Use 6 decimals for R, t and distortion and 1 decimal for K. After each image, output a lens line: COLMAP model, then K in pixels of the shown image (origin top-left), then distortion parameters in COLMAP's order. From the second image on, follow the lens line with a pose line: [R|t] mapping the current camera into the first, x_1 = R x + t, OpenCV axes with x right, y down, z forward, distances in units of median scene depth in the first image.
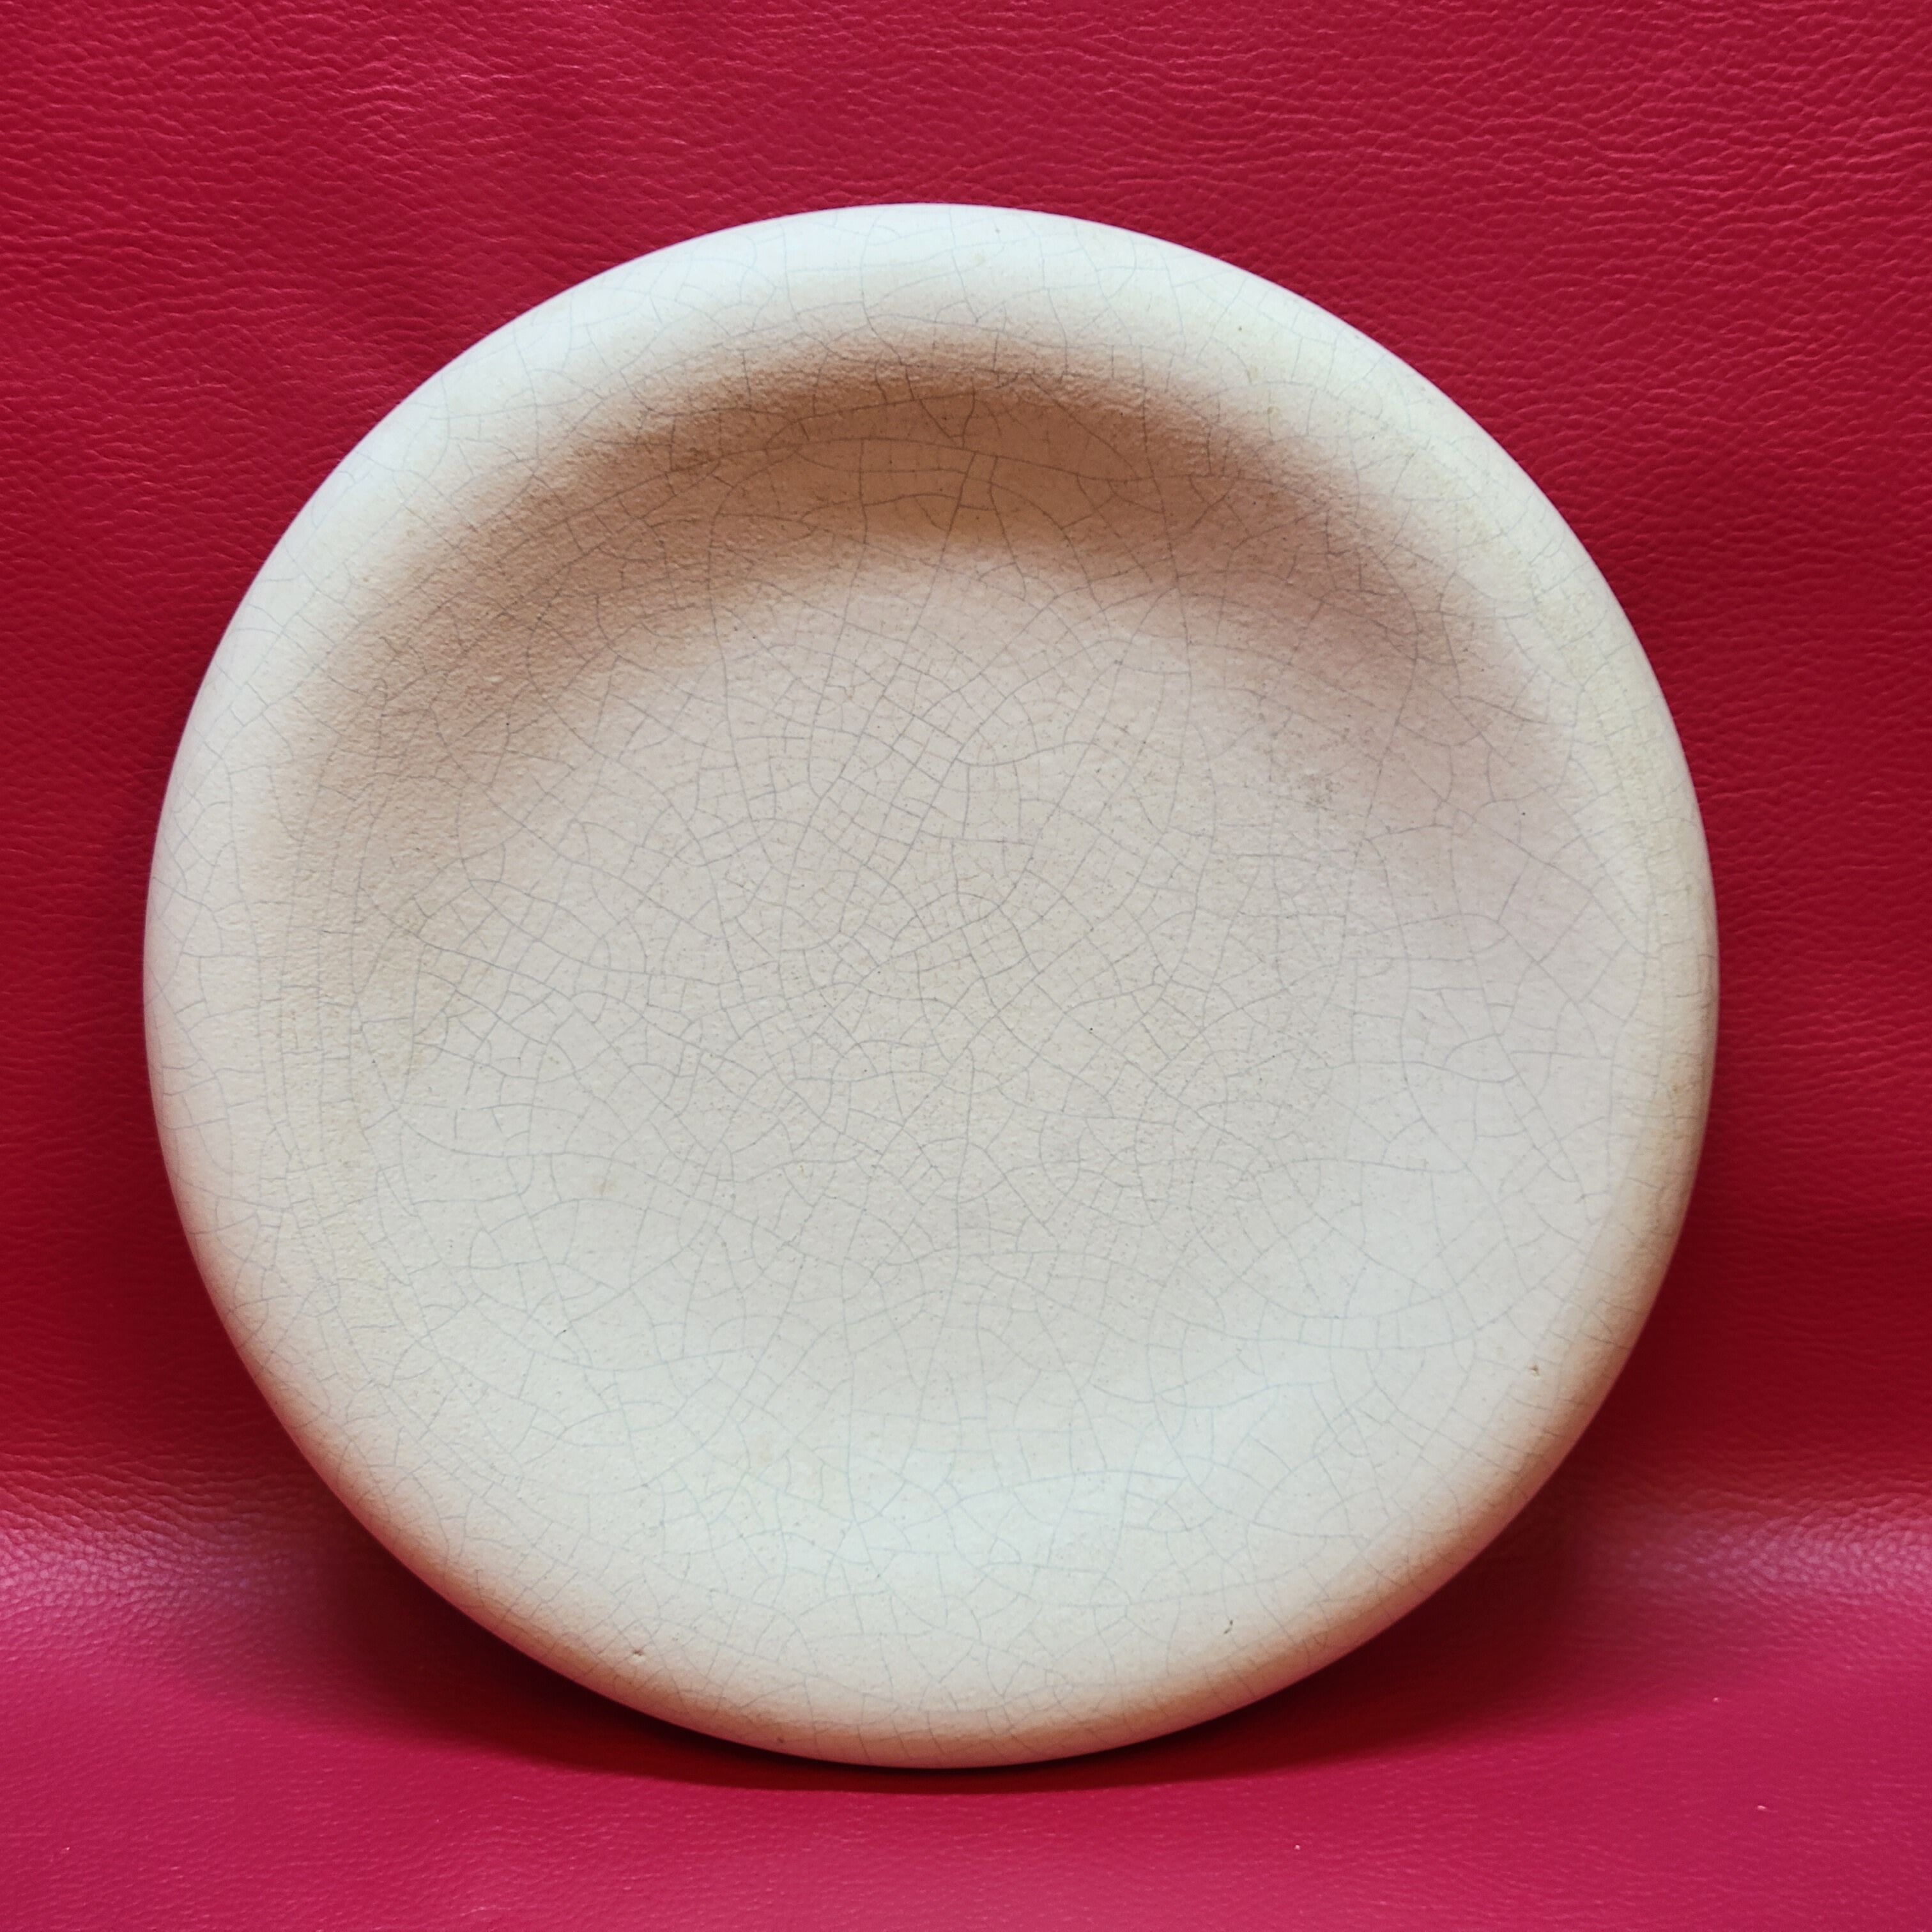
lens RADIAL K [[3927.3, 0, 959.0], [0, 3927.3, 982.4], [0, 0, 1]] dist [0.031126, 0.000000]
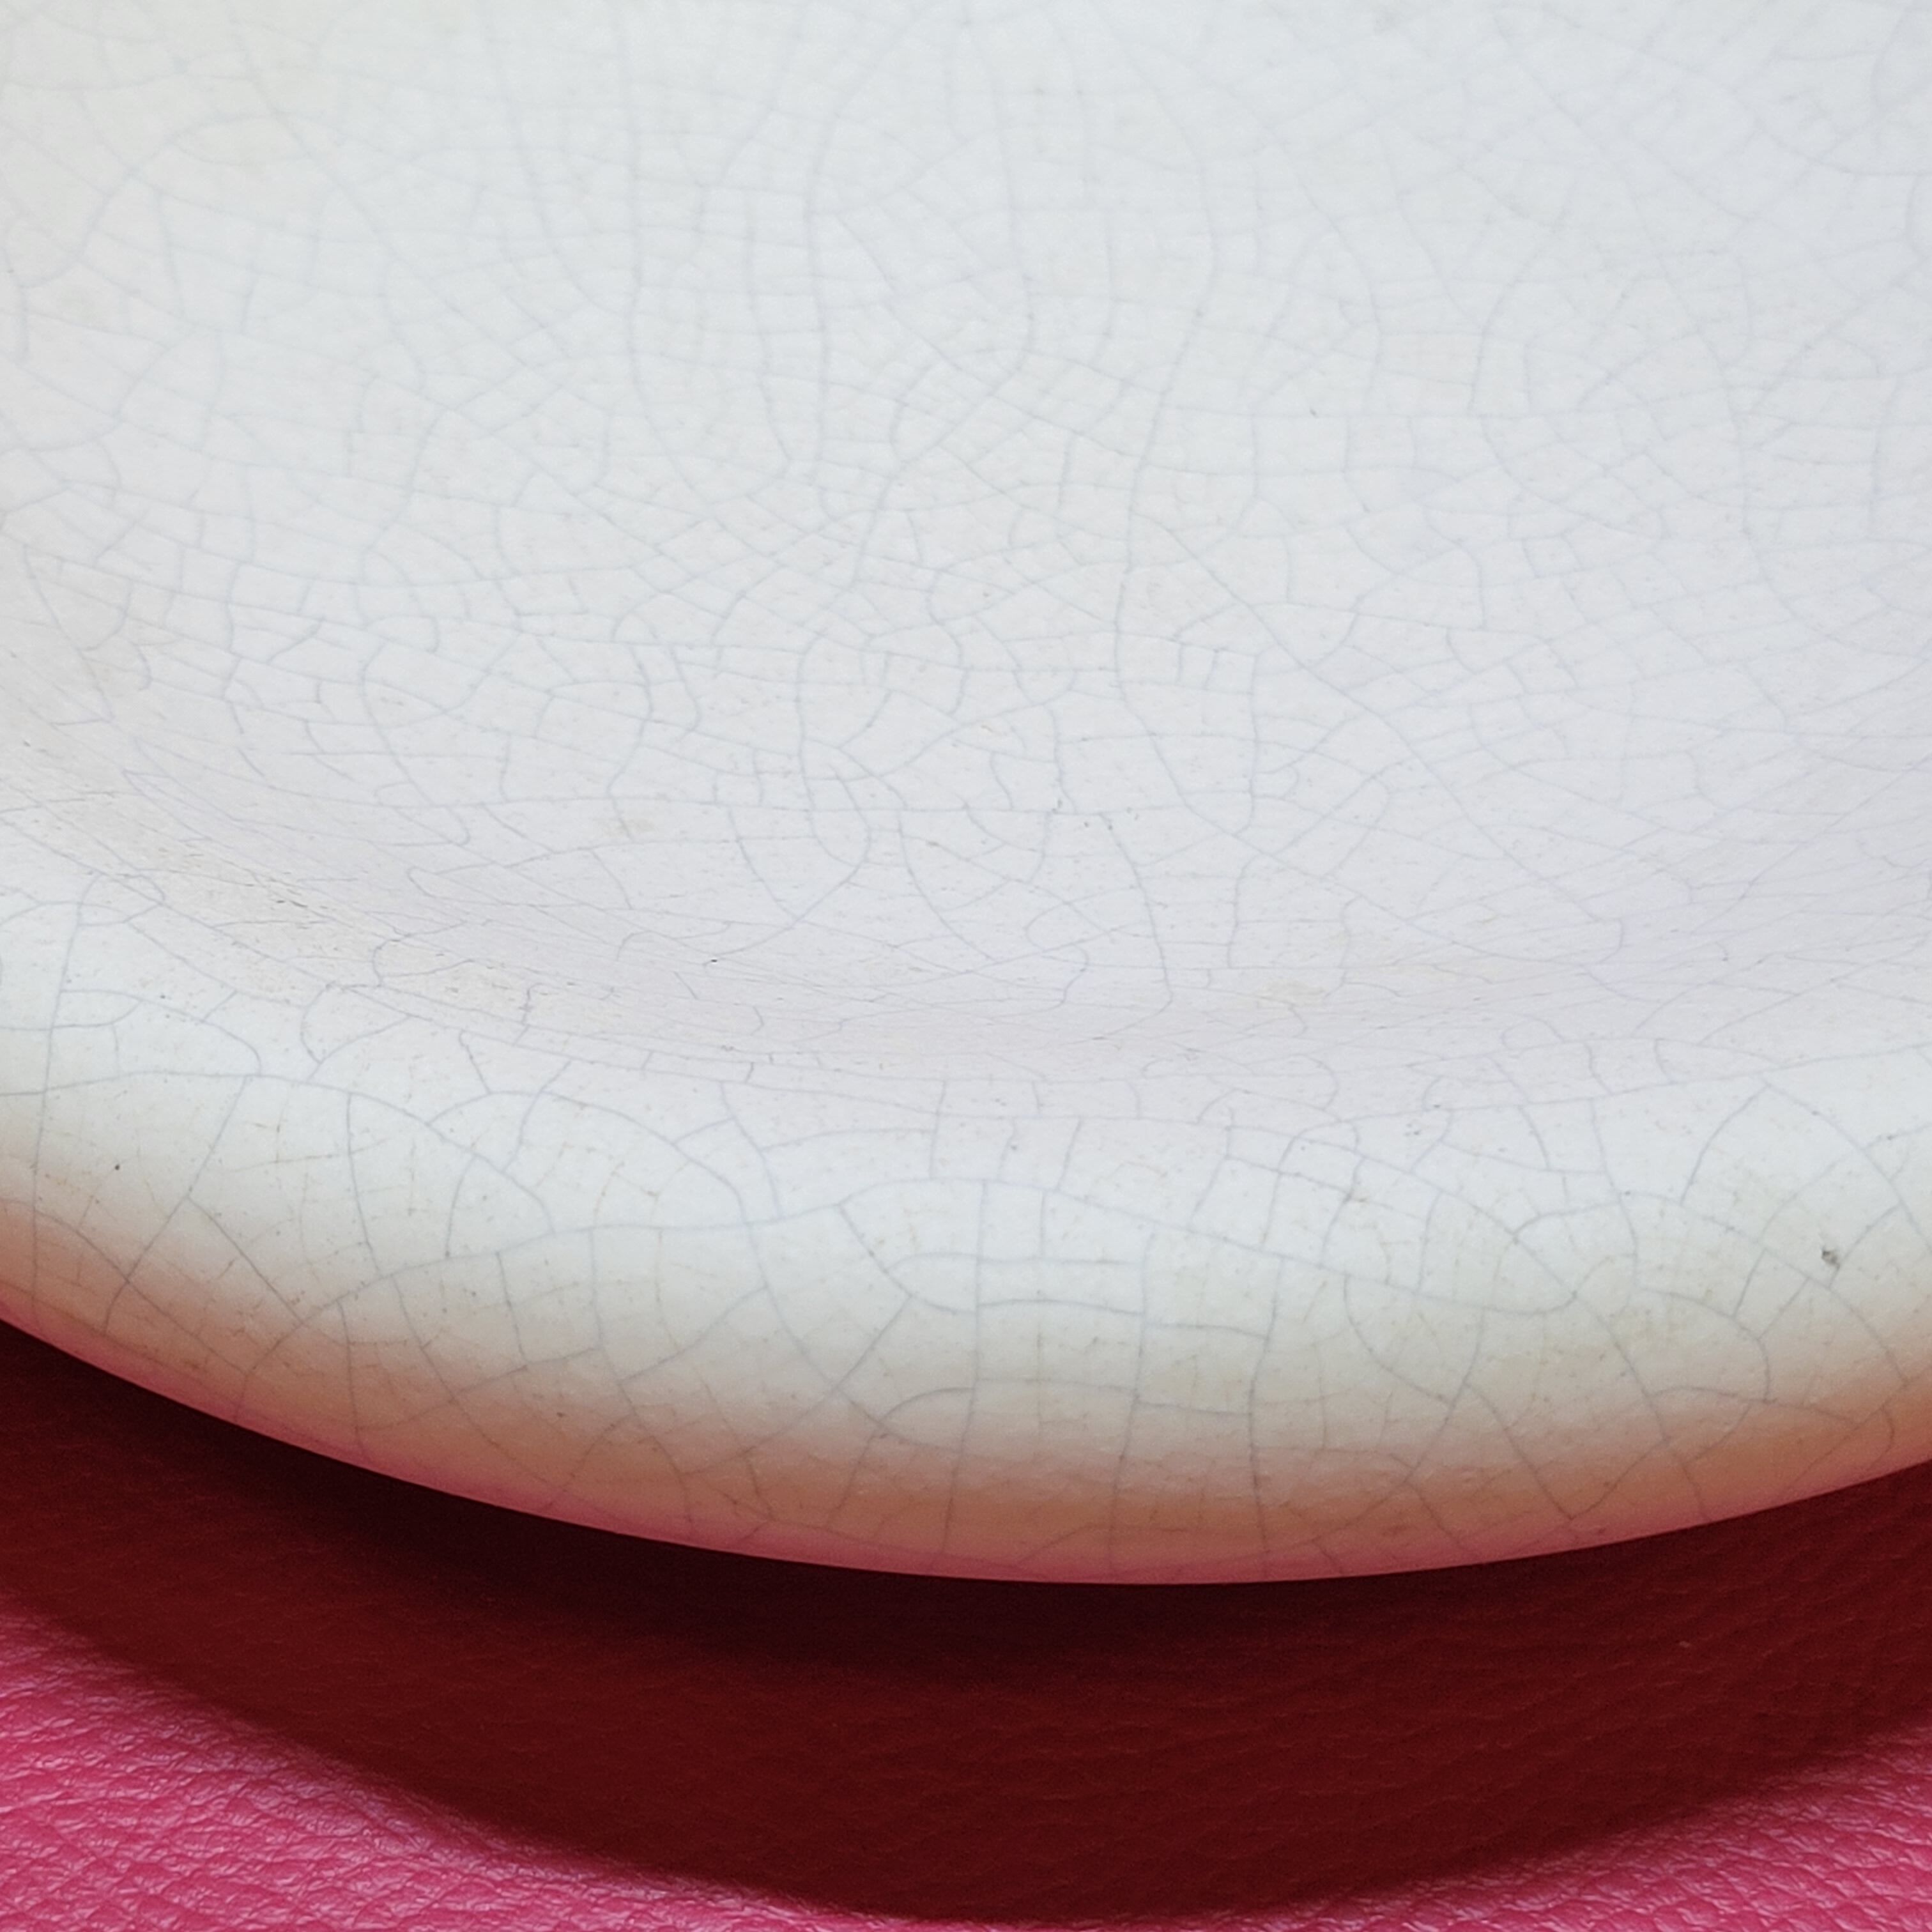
lens RADIAL K [[4034.4, 0, 822.9], [0, 4034.4, 1051.7], [0, 0, 1]] dist [-0.025646, 0.000000]
pose [[0.853010, -0.317345, 0.414325, -0.265747], [0.521024, 0.472012, -0.711153, 0.393081], [0.030114, 0.822495, 0.567975, 0.779346]]
